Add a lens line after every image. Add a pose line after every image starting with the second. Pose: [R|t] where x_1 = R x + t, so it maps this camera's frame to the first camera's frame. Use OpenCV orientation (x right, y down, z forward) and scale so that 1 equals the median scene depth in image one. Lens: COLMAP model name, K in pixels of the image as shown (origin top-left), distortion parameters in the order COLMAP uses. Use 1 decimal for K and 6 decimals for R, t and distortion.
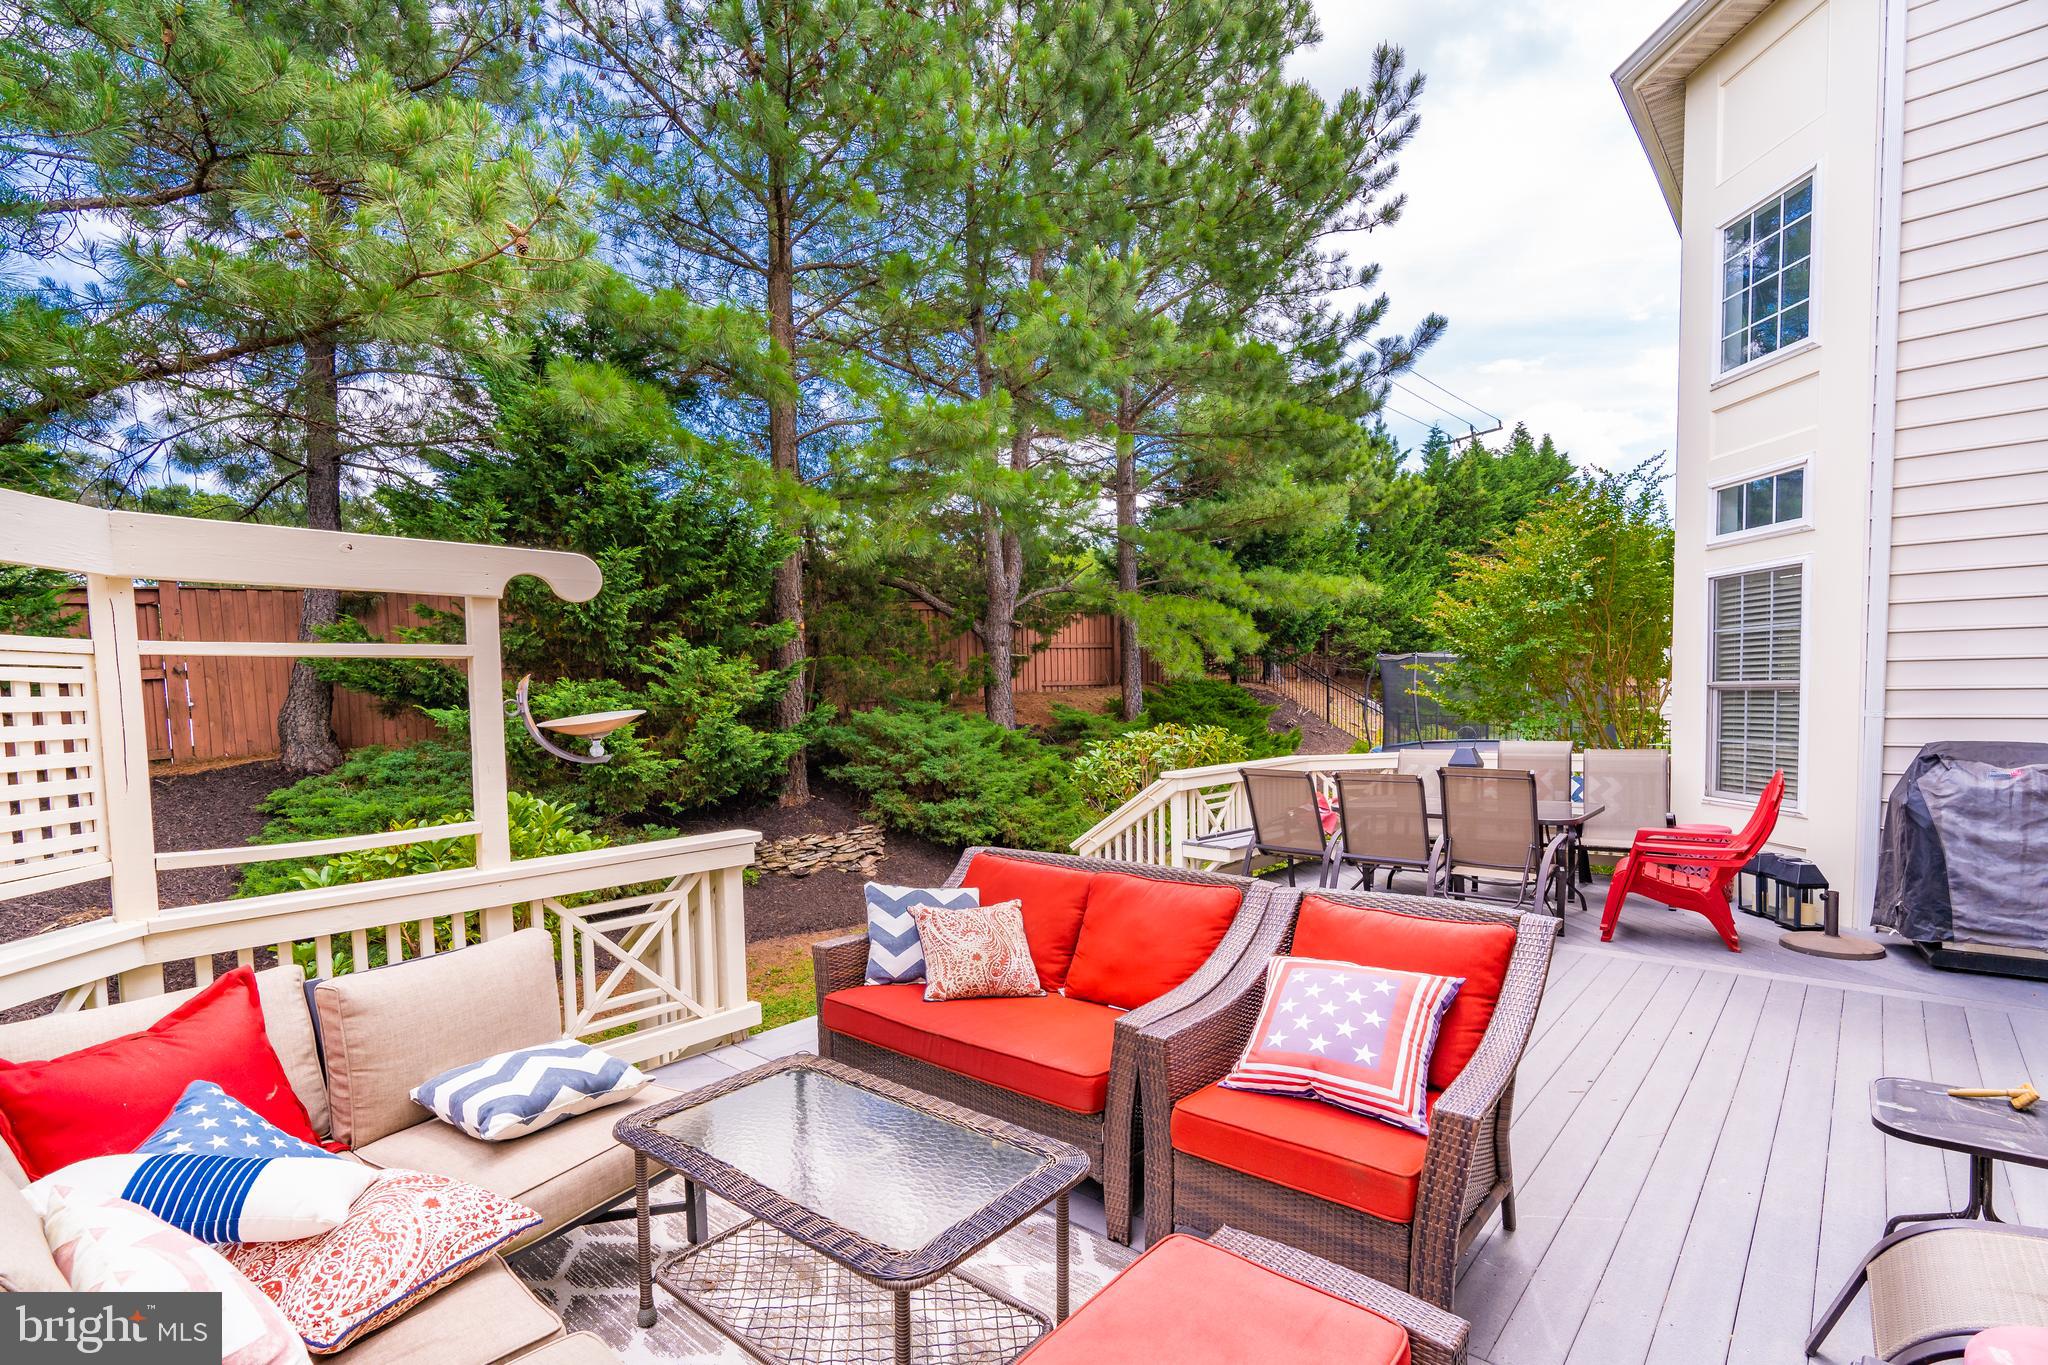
lens RADIAL K [[955.6, 0, 1020.6], [0, 955.6, 671.3], [0, 0, 1]] dist [-0.001654, -0.000013]
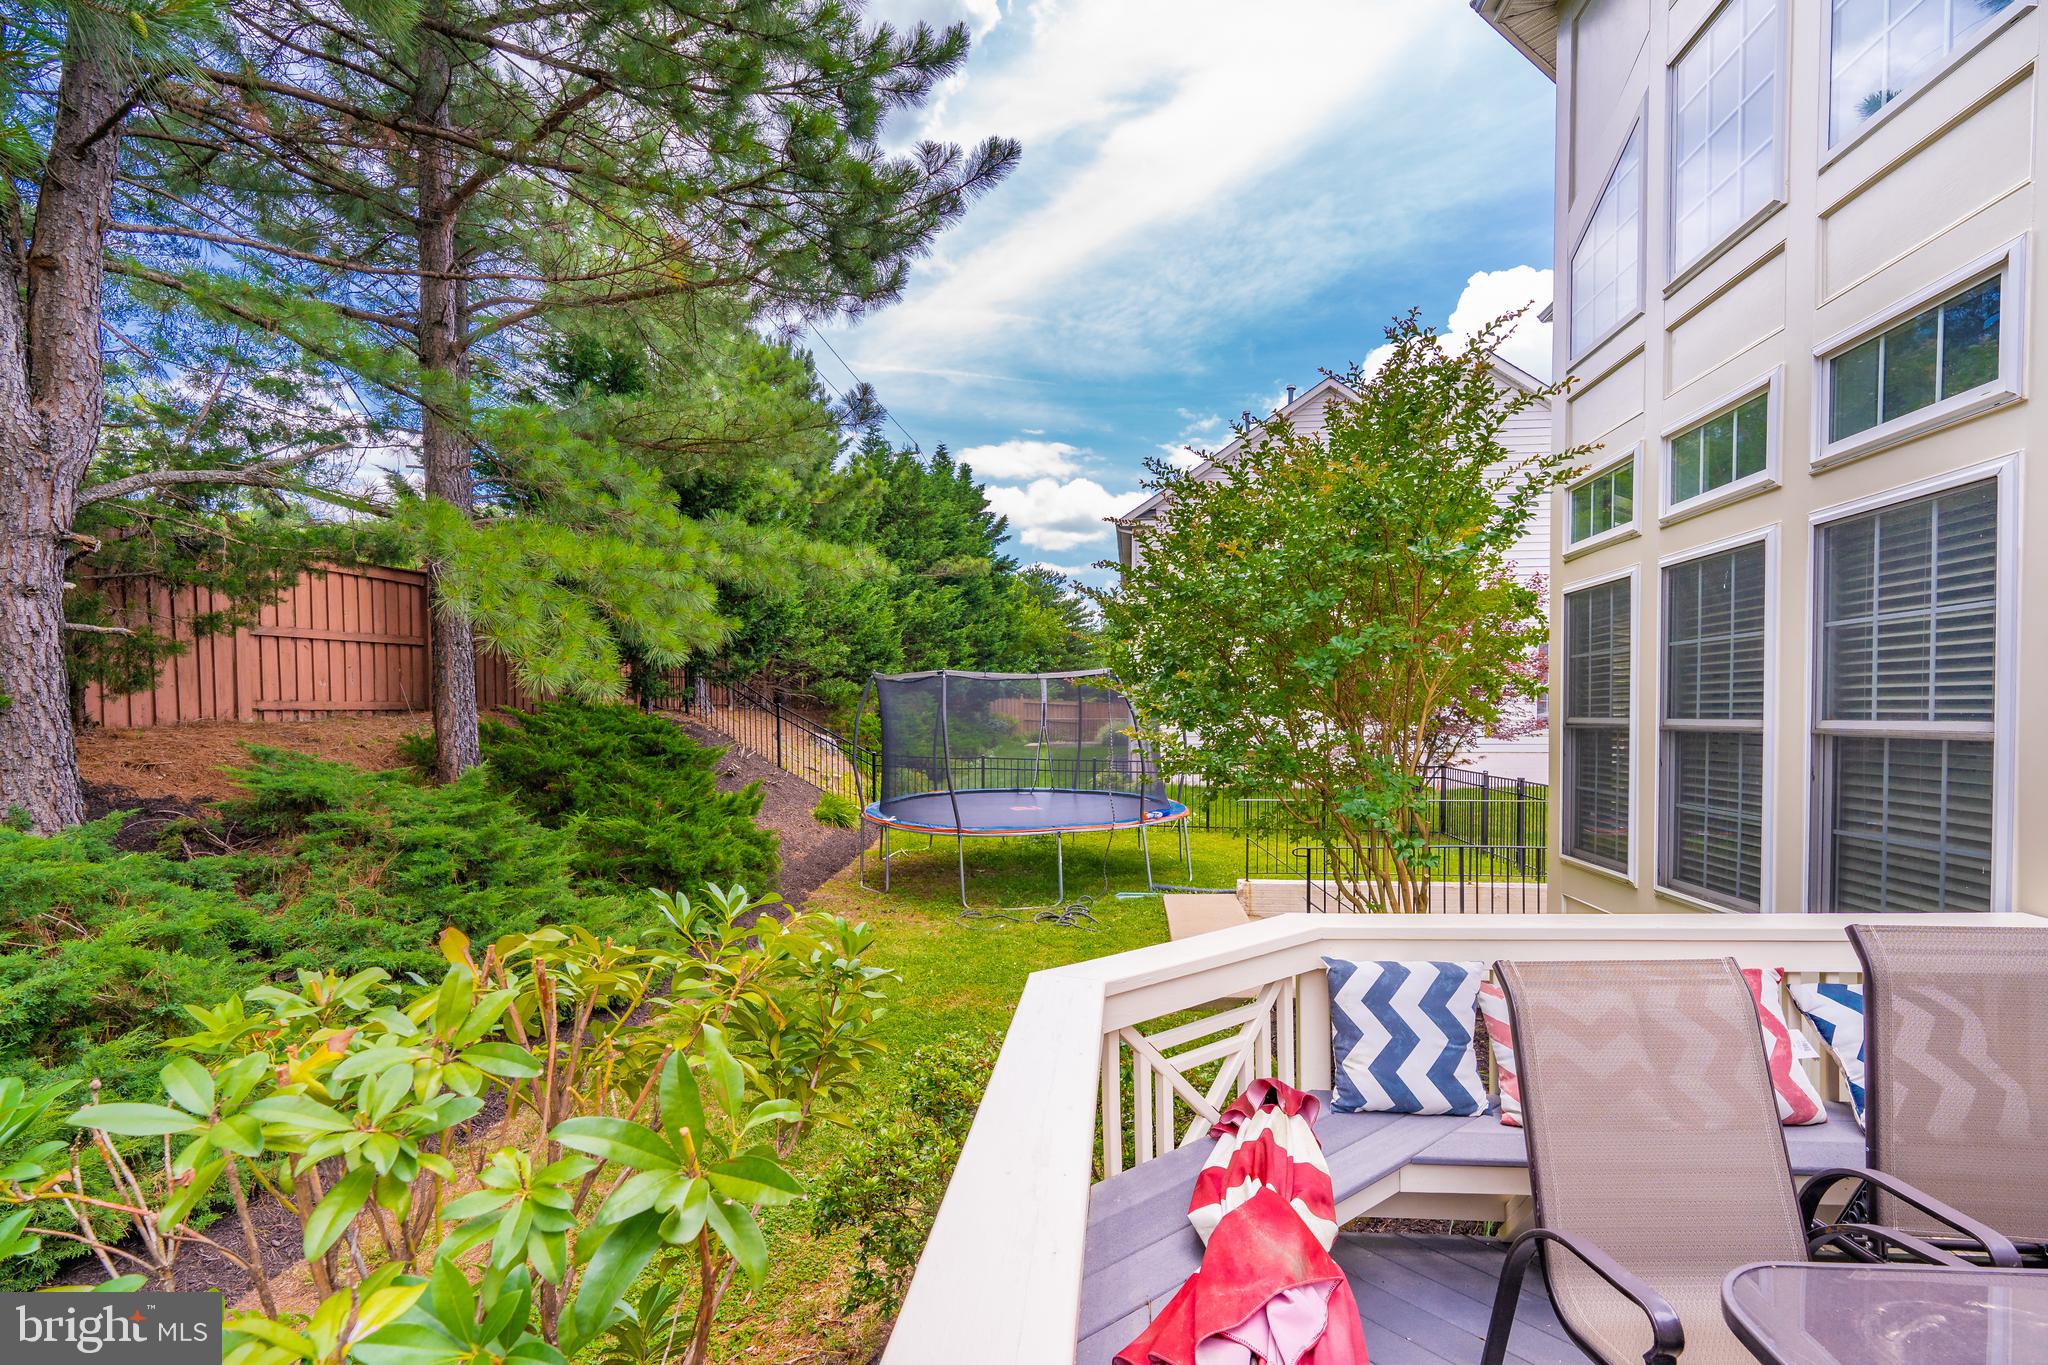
lens RADIAL K [[947.5, 0, 1021.3], [0, 947.5, 738.6], [0, 0, 1]] dist [-0.004324, -0.000511]
pose [[0.809801, -0.001630, 0.586703, 0.064095], [-0.021515, 0.999241, 0.032472, 0.006000], [-0.586311, -0.038919, 0.809151, 0.403242]]
